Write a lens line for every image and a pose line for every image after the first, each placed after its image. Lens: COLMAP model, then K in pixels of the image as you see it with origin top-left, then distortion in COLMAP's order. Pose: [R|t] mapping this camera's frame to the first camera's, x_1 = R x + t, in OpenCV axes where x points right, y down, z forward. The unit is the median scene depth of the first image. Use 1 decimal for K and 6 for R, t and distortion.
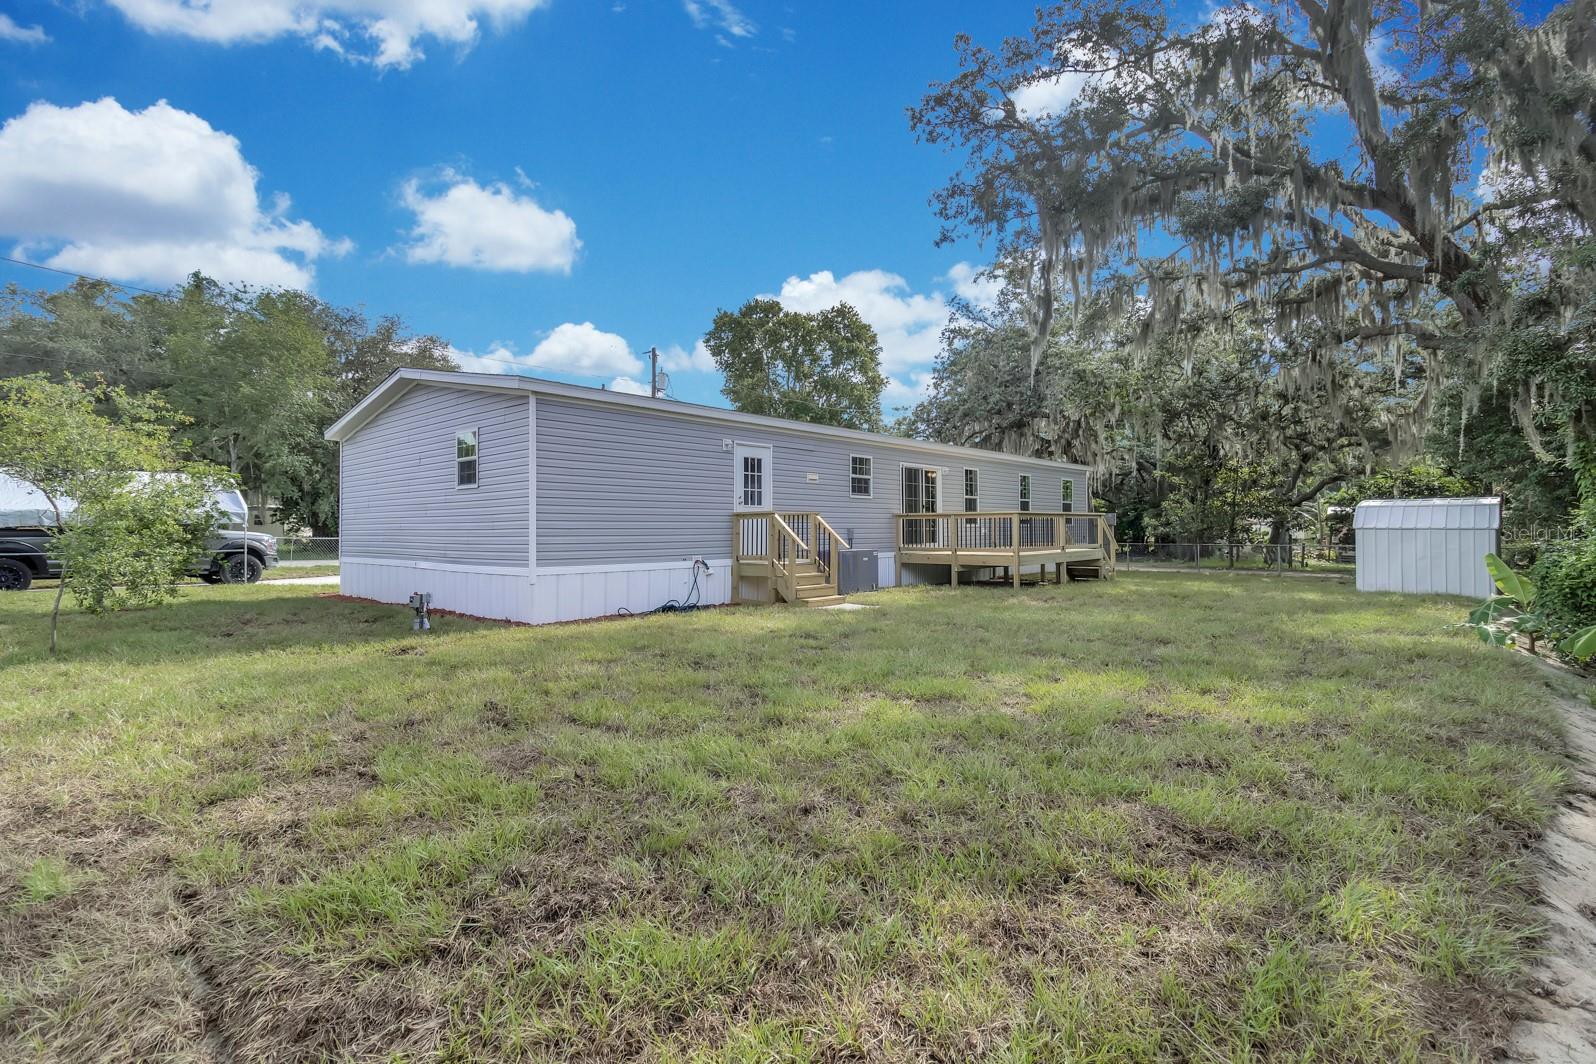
lens RADIAL K [[748.2, 0, 792.6], [0, 748.2, 549.0], [0, 0, 1]] dist [0.001335, 0.008664]
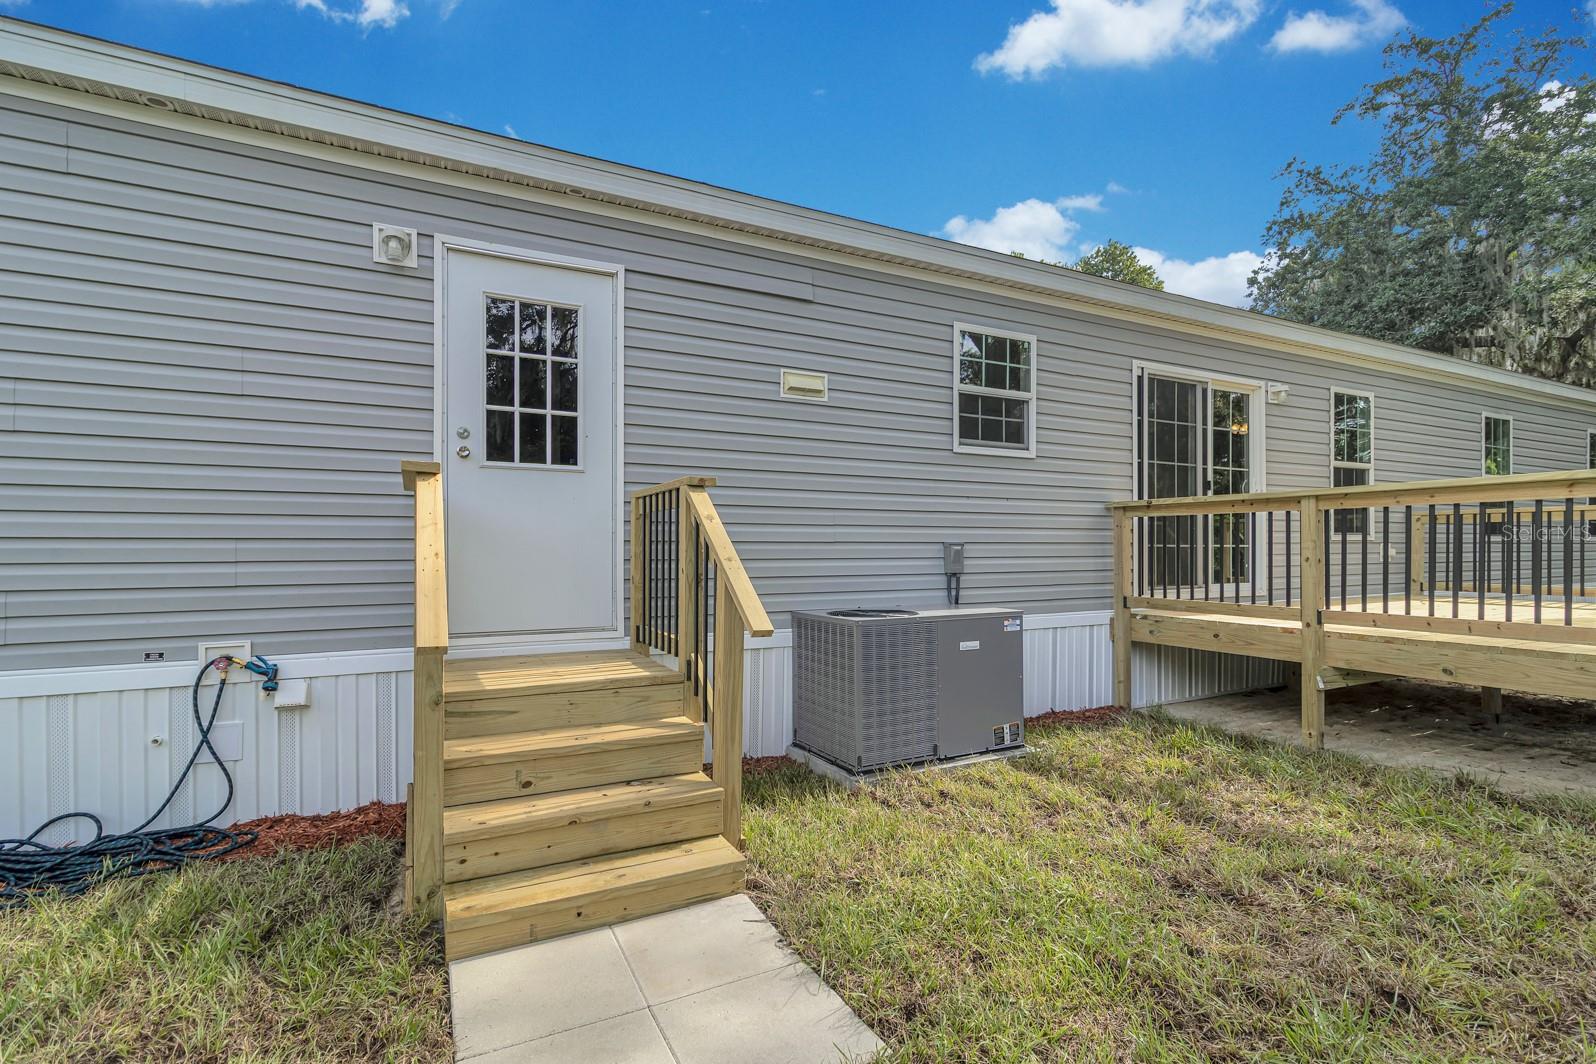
lens RADIAL K [[748.2, 0, 792.6], [0, 748.2, 549.0], [0, 0, 1]] dist [0.001335, 0.008664]
pose [[0.935147, 0.011972, -0.354058, 0.120077], [-0.016932, 0.999797, -0.010912, -0.018278], [0.353855, 0.016199, 0.935160, 0.609878]]
